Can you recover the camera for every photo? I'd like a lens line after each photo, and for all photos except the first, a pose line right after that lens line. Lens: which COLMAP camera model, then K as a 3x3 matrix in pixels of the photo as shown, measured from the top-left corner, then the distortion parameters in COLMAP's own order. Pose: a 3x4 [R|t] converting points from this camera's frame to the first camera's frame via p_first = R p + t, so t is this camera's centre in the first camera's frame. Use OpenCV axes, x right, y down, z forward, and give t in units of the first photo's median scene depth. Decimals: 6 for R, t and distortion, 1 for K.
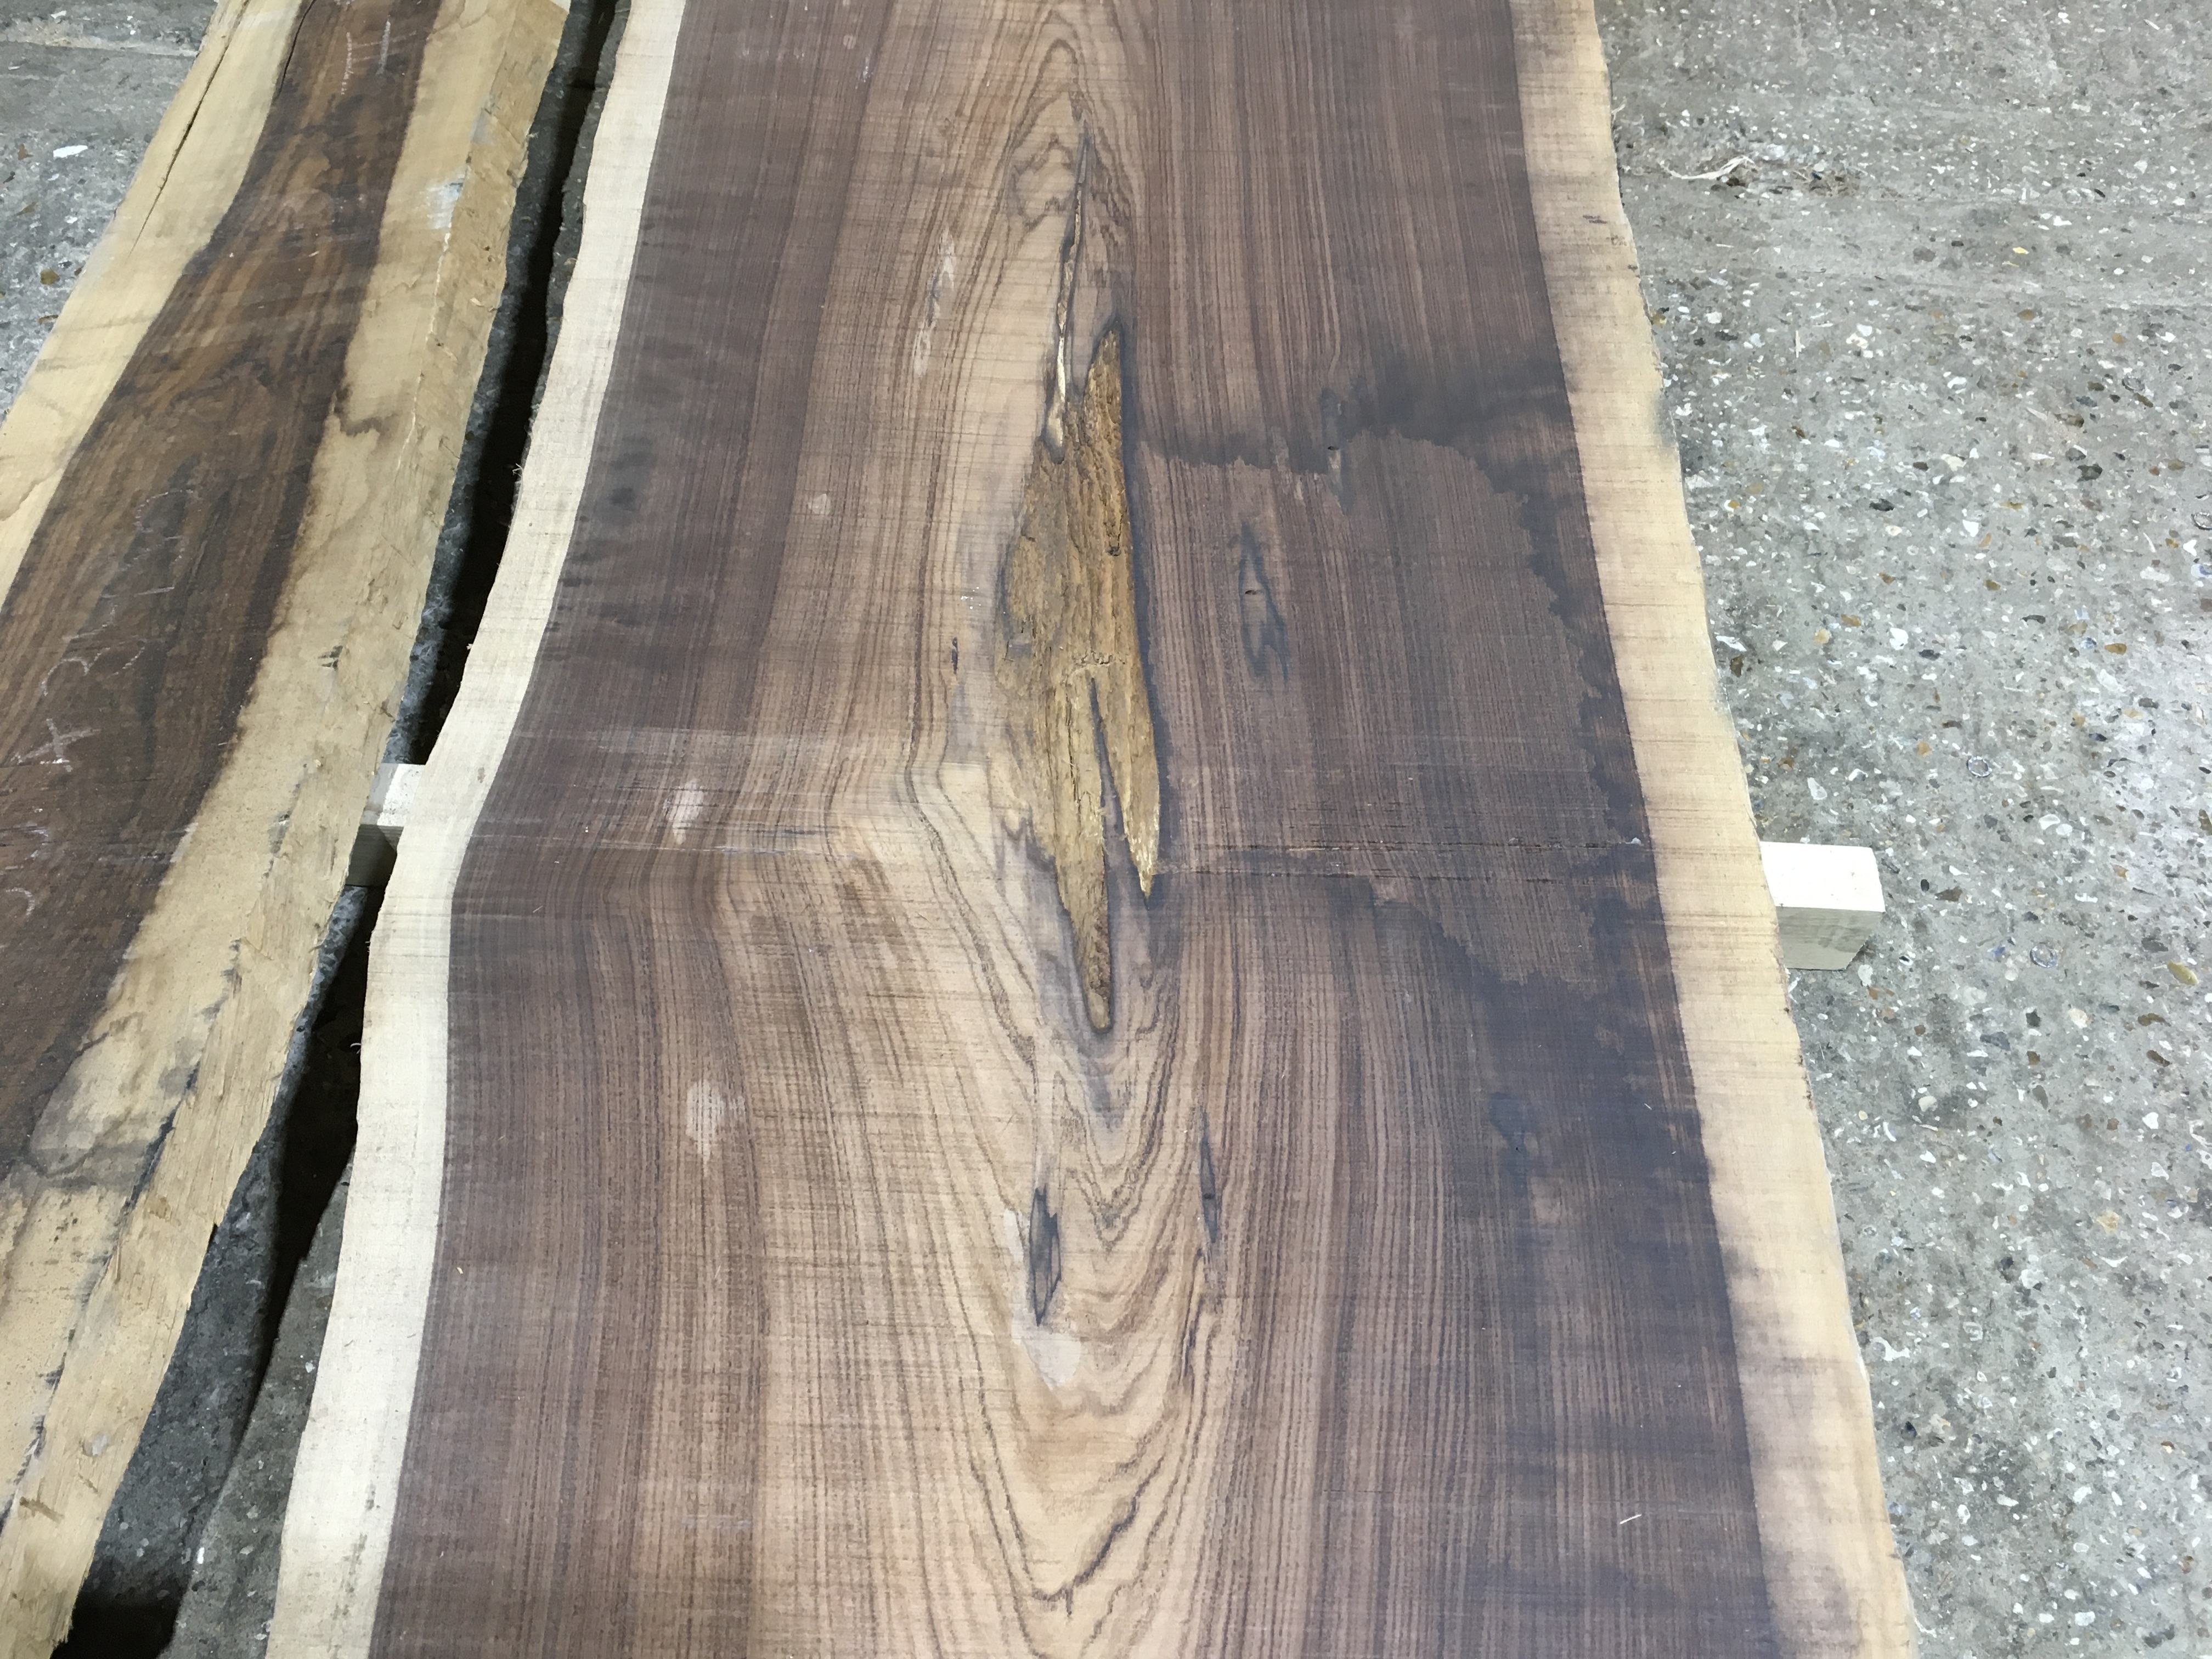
lens RADIAL K [[1862.8, 0, 1097.2], [0, 1862.8, 841.0], [0, 0, 1]] dist [0.077284, -0.120392]
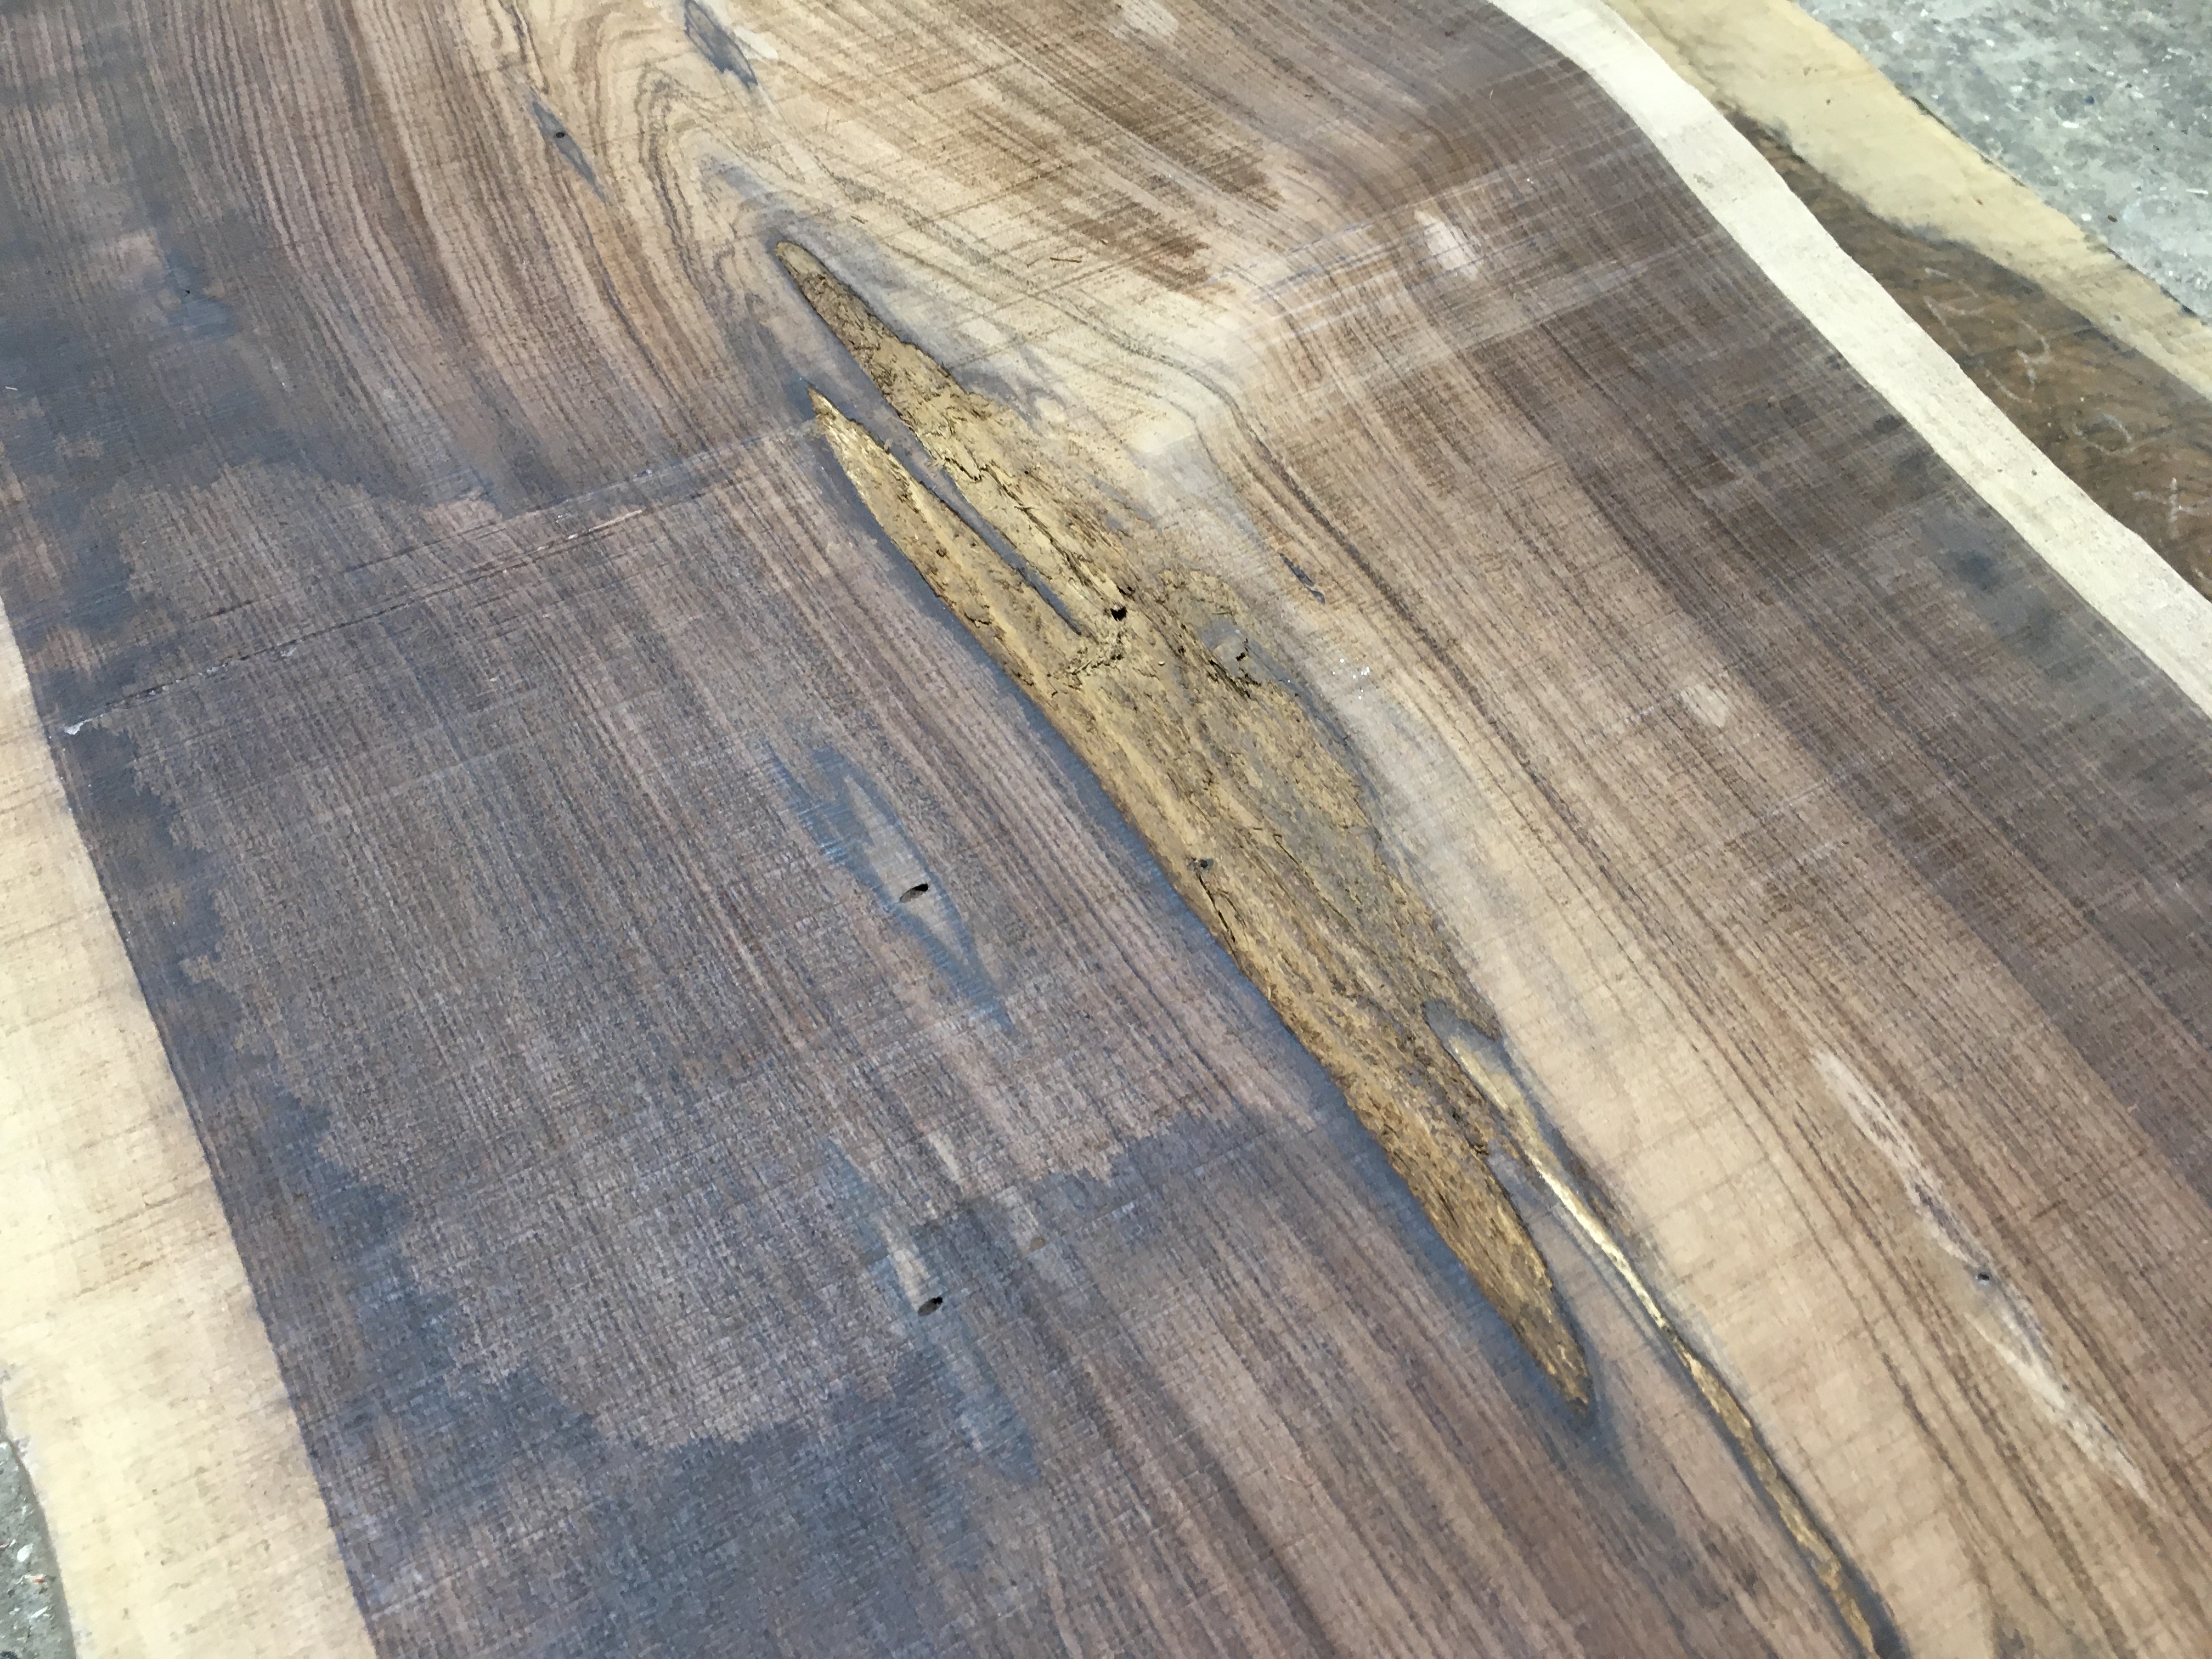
lens RADIAL K [[1862.8, 0, 1097.2], [0, 1862.8, 841.0], [0, 0, 1]] dist [0.077284, -0.120392]
pose [[-0.861054, 0.393185, -0.322478, 0.165008], [-0.460240, -0.332882, 0.823024, -0.471990], [0.216253, 0.857085, 0.467589, 0.626973]]
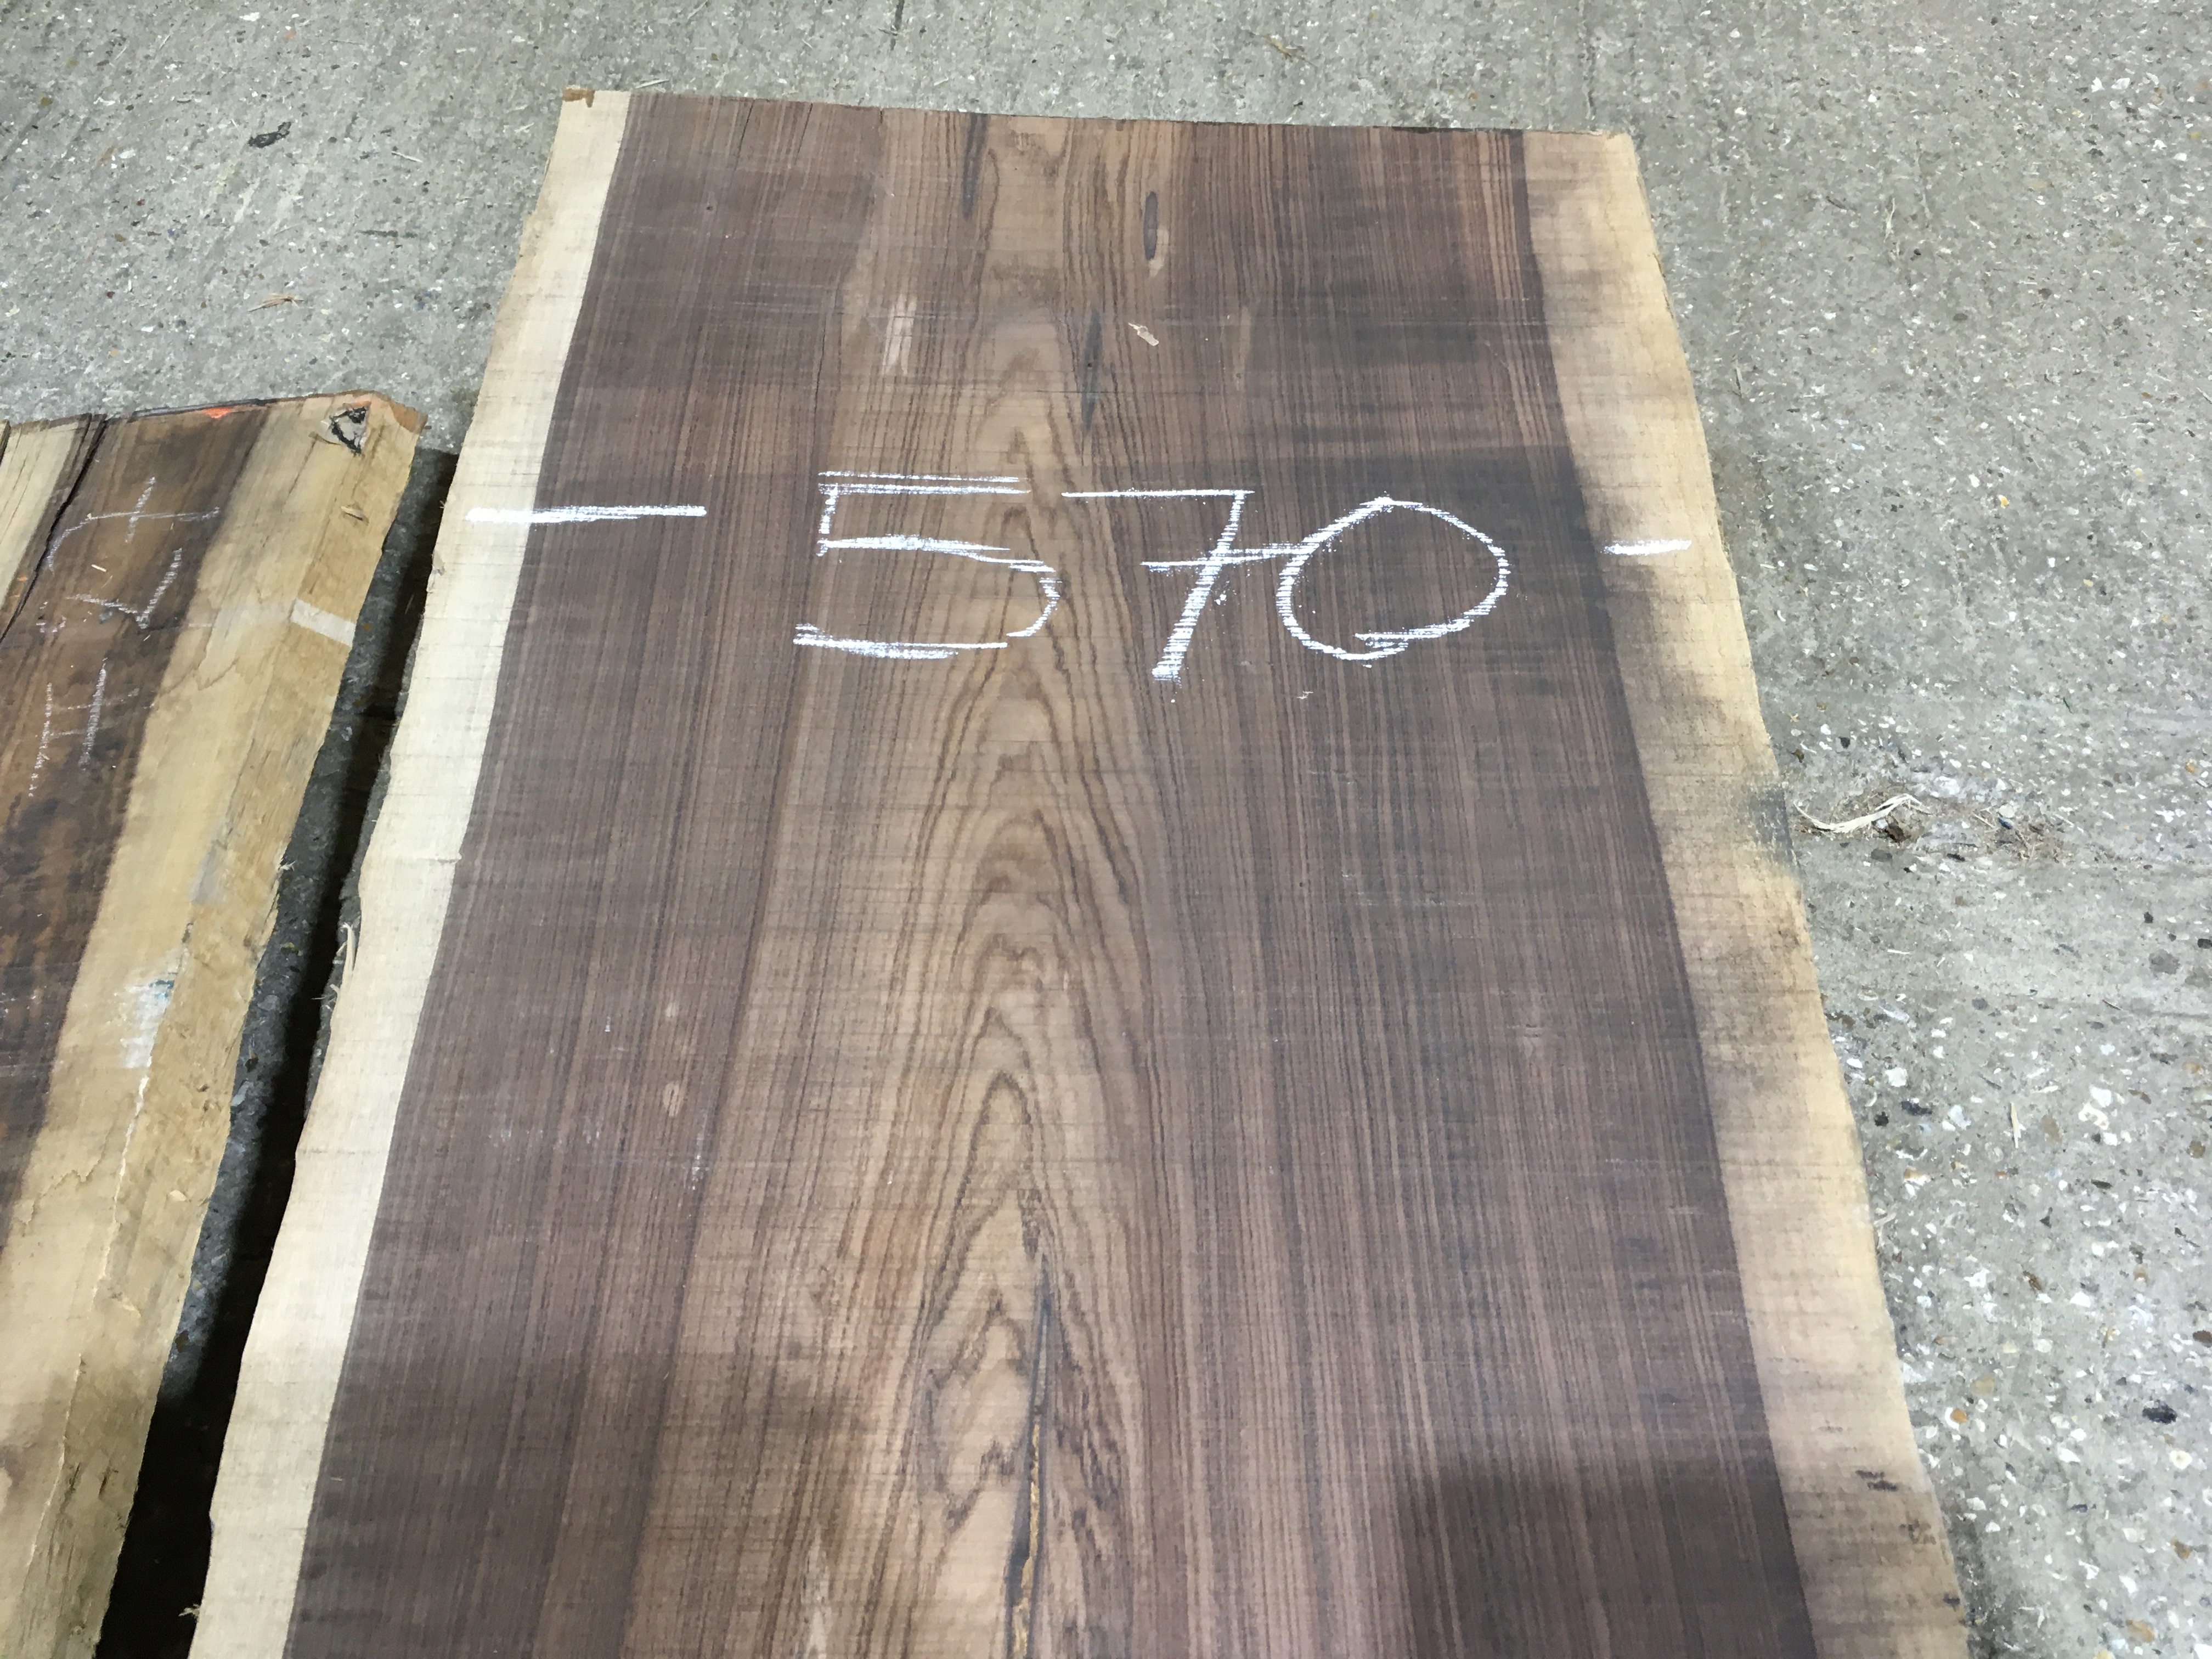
lens RADIAL K [[1862.8, 0, 1097.2], [0, 1862.8, 841.0], [0, 0, 1]] dist [0.077284, -0.120392]
pose [[0.999712, -0.017045, 0.016875, 0.003260], [0.017340, 0.999696, -0.017511, -0.509761], [-0.016571, 0.017798, 0.999704, 0.369093]]
